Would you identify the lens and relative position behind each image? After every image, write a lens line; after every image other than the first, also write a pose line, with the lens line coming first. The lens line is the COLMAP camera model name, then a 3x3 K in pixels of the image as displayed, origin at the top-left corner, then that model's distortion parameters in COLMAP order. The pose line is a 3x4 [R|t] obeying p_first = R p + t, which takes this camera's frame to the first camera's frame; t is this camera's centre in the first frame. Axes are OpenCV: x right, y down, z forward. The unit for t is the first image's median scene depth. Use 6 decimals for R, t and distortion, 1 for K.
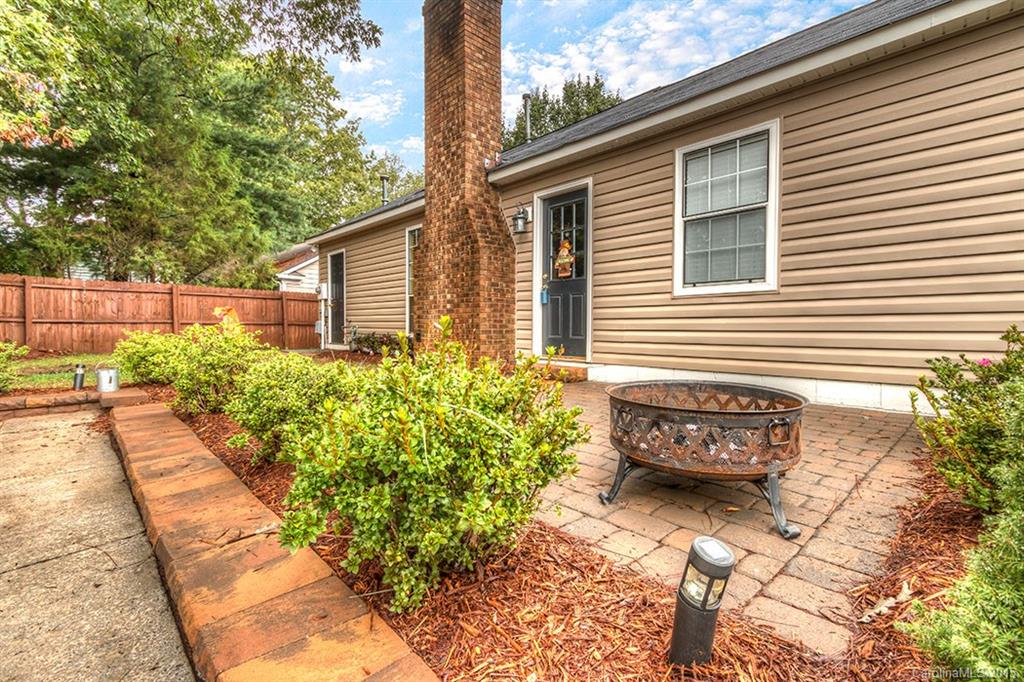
lens RADIAL K [[468.9, 0, 510.6], [0, 468.9, 339.1], [0, 0, 1]] dist [0.002403, -0.000508]
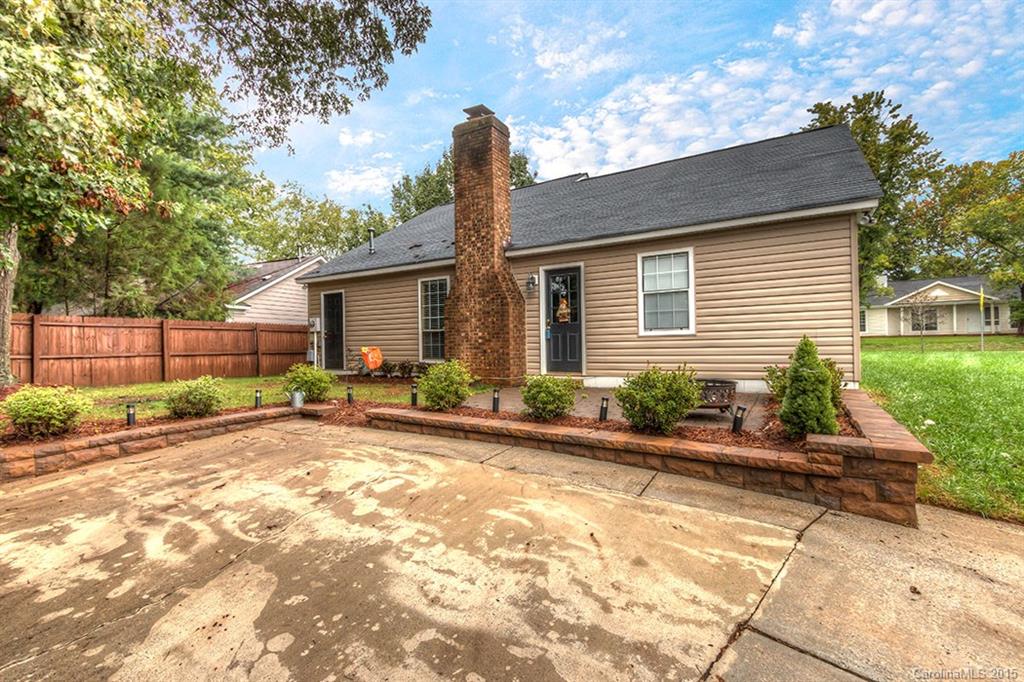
lens RADIAL K [[468.9, 0, 511.3], [0, 468.9, 338.9], [0, 0, 1]] dist [0.002403, -0.000508]
pose [[0.964770, -0.015700, 0.262624, -0.426290], [0.026566, 0.998929, -0.037877, -0.018946], [-0.261748, 0.043520, 0.964154, -0.422827]]
